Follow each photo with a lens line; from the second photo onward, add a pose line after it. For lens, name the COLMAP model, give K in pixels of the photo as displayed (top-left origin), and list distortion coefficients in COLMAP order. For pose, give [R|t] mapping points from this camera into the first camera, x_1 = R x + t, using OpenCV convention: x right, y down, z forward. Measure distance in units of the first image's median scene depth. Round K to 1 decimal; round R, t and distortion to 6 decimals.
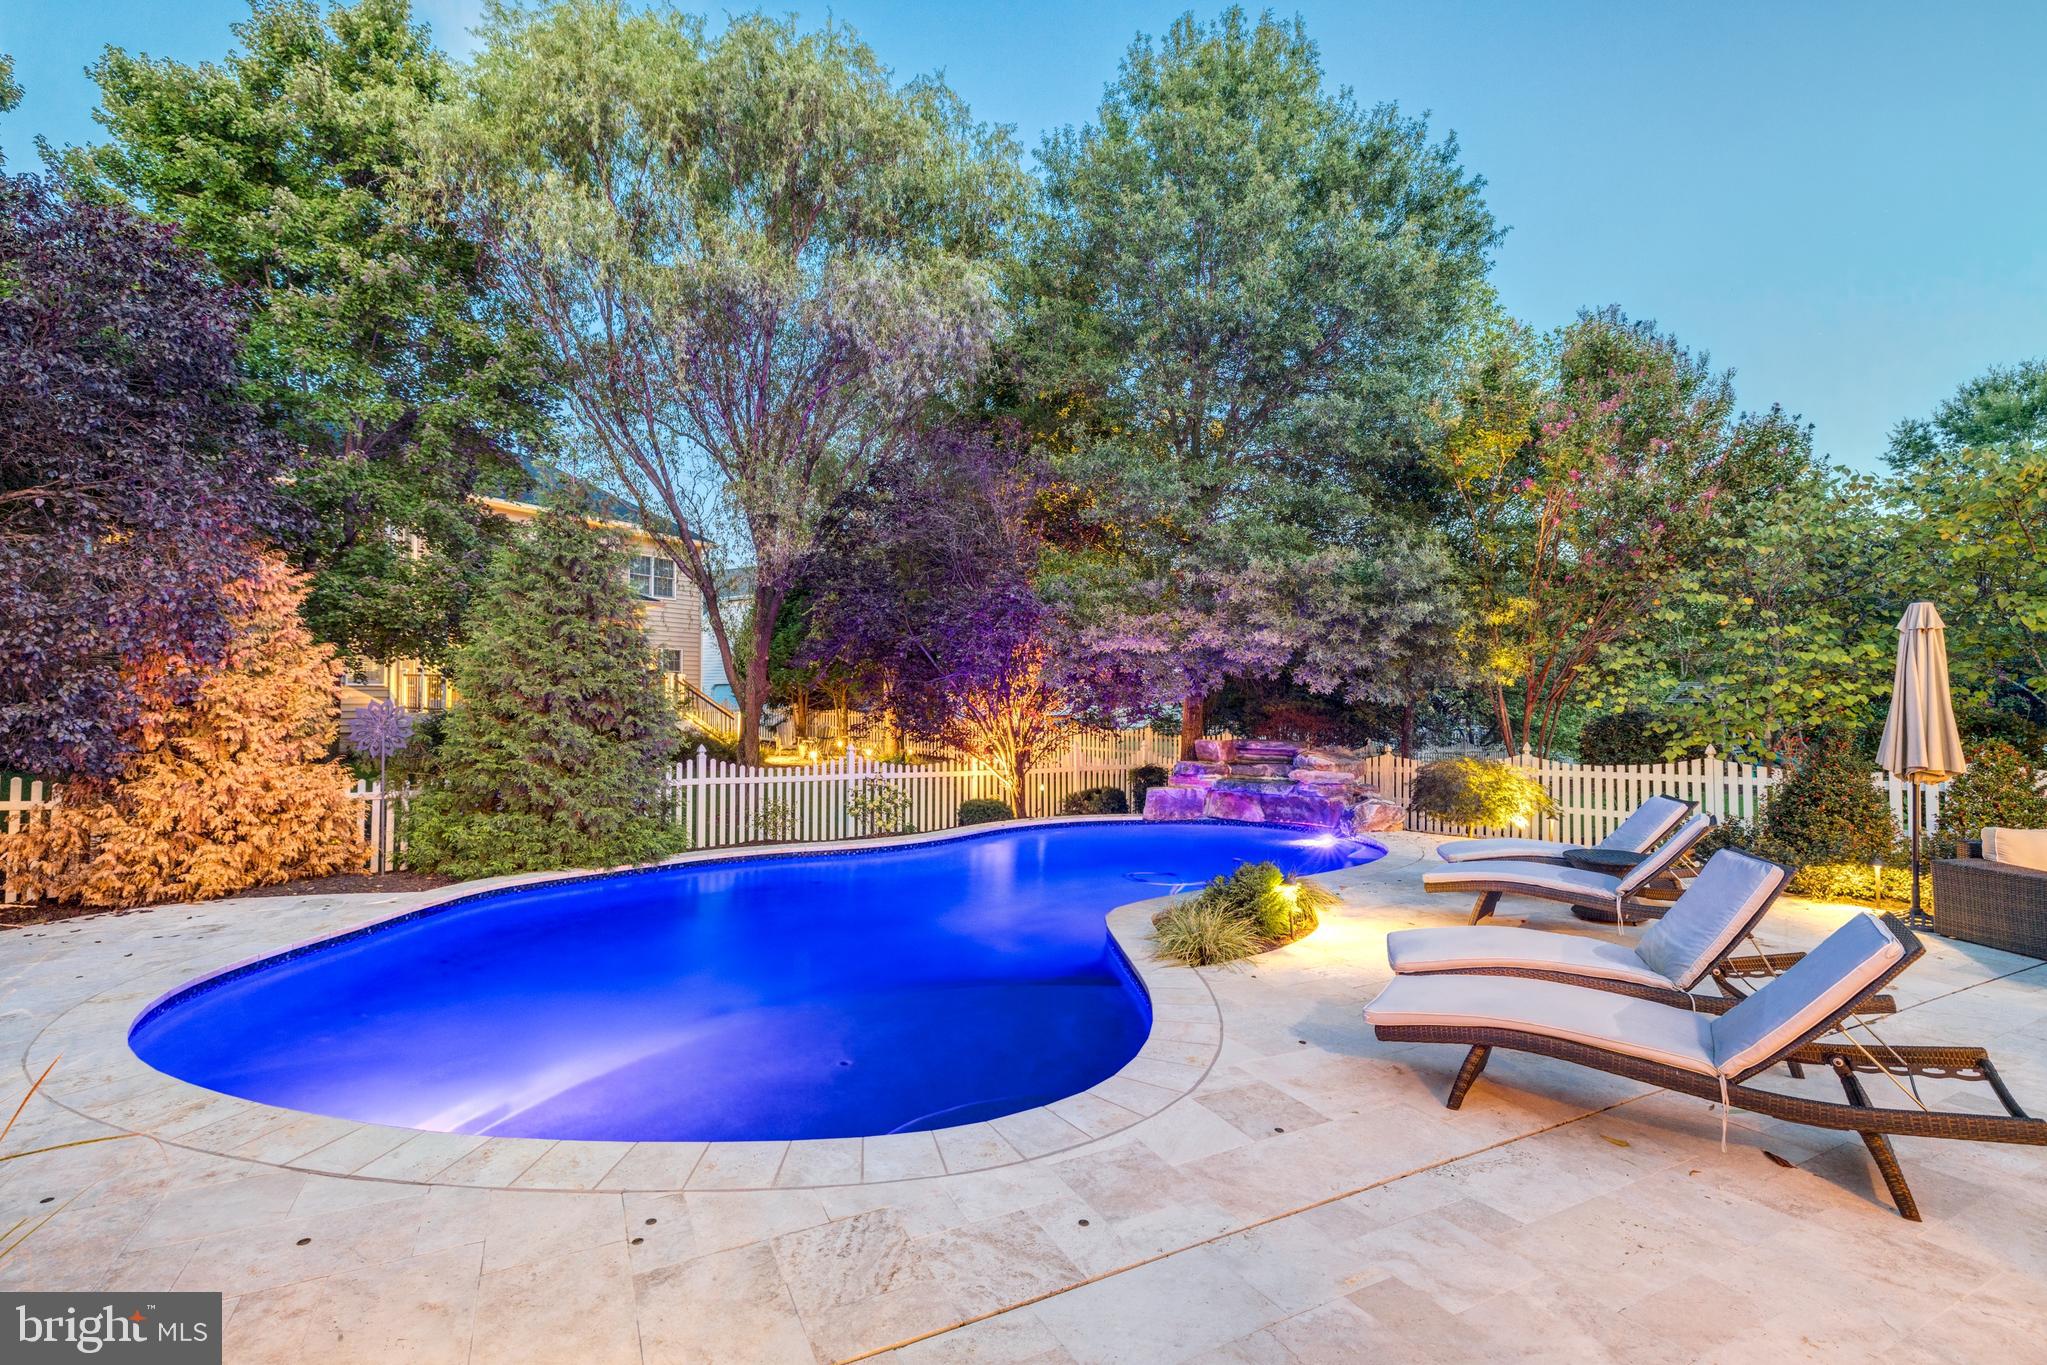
lens RADIAL K [[943.1, 0, 1026.0], [0, 943.1, 681.8], [0, 0, 1]] dist [-0.000437, 0.000239]
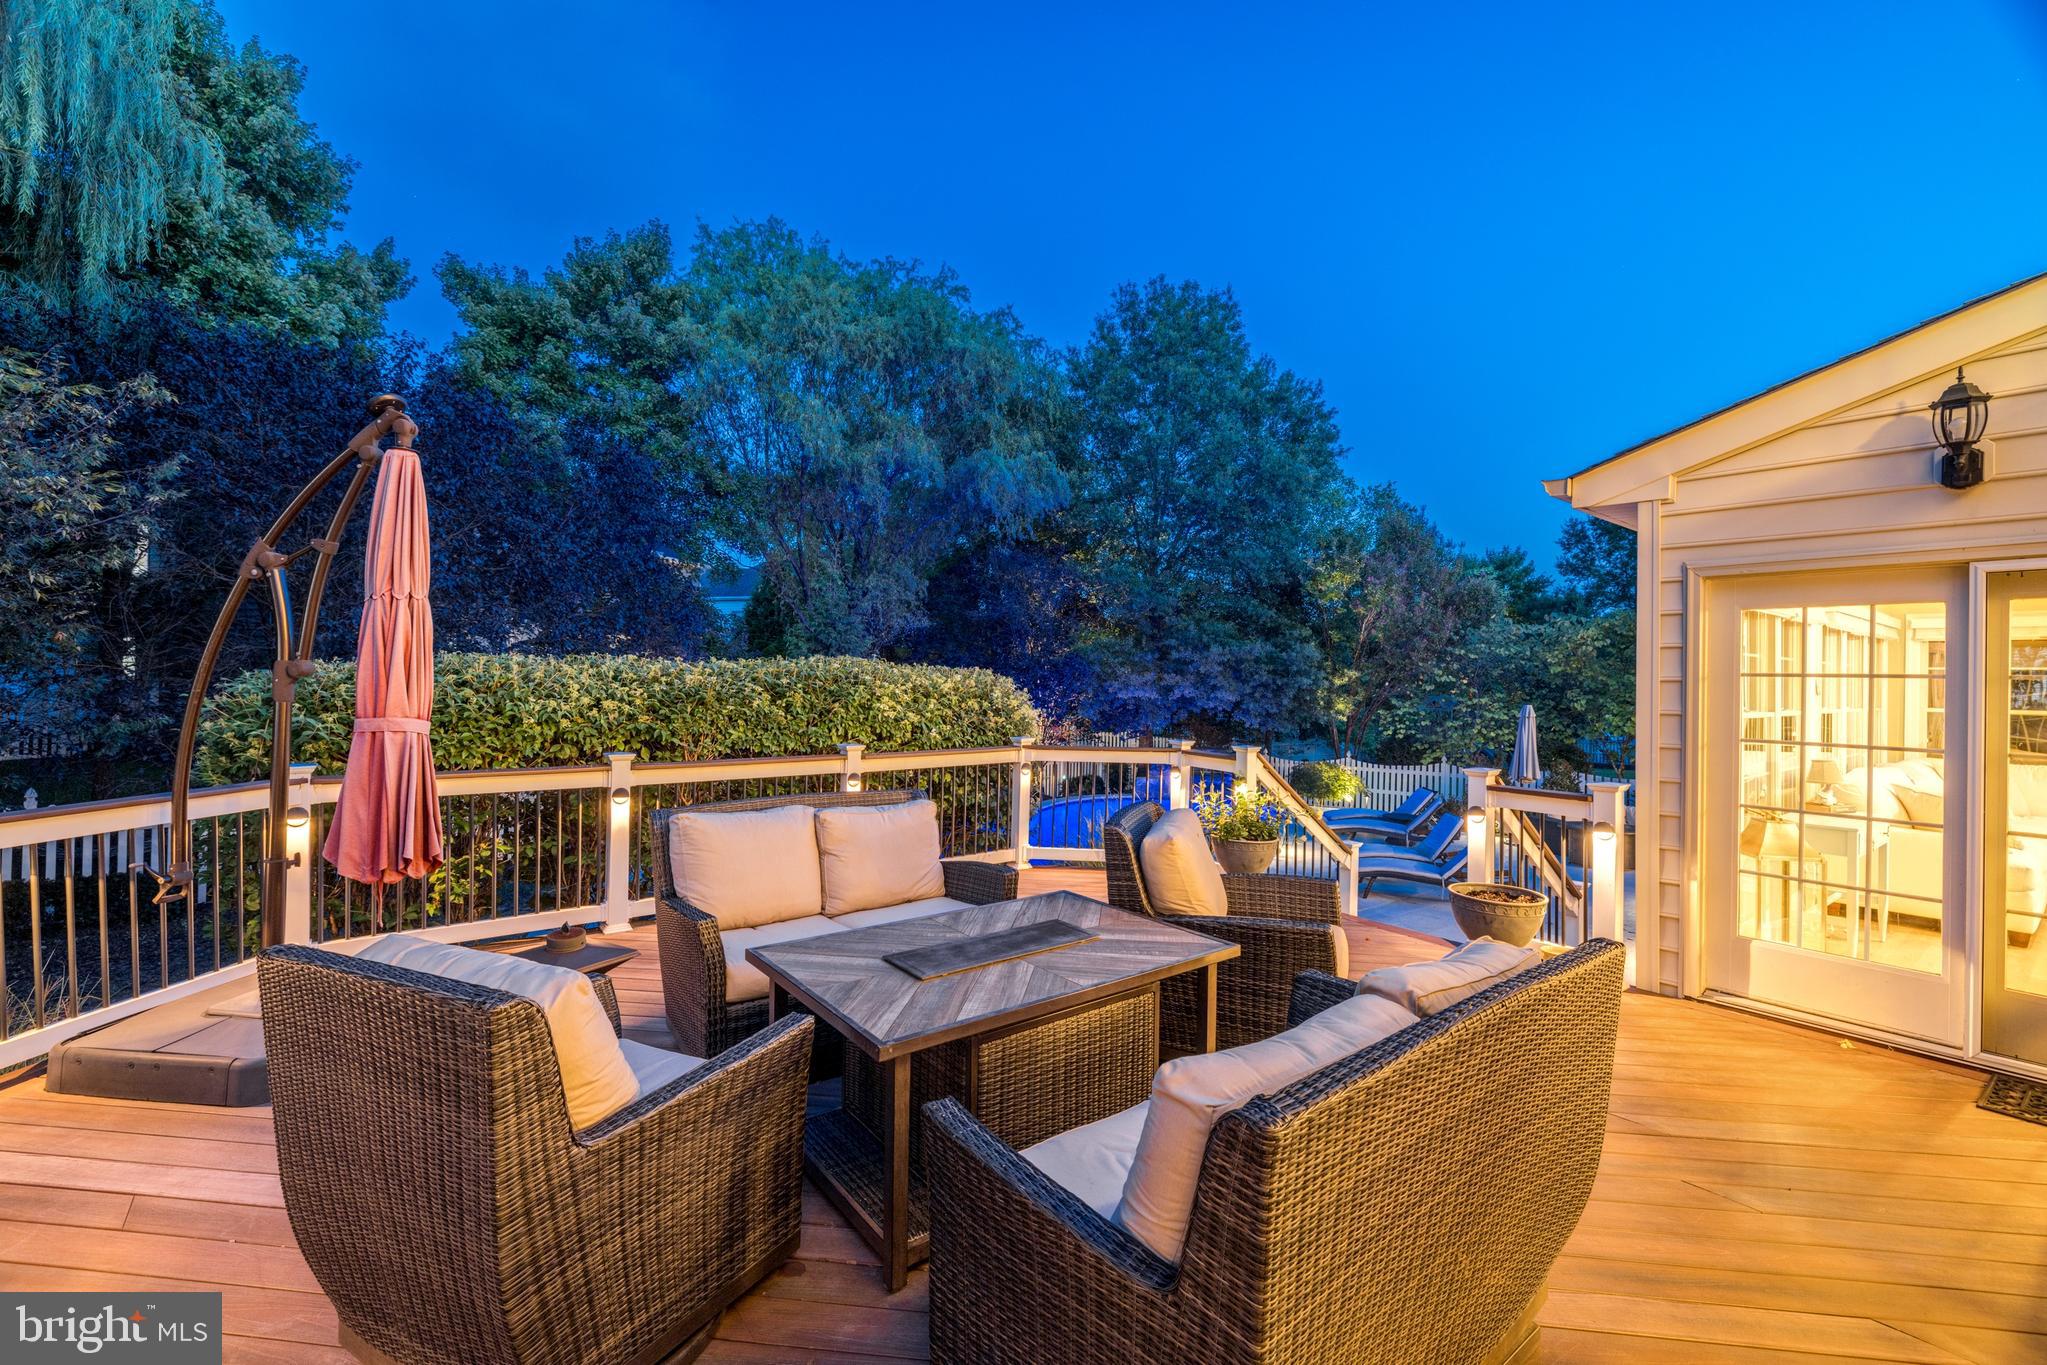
lens RADIAL K [[943.1, 0, 1026.0], [0, 943.1, 681.8], [0, 0, 1]] dist [-0.000437, 0.000239]
pose [[0.978341, 0.017360, 0.206272, -0.439041], [-0.024362, 0.999208, 0.031456, -0.111126], [-0.205562, -0.035800, 0.977989, -0.604927]]
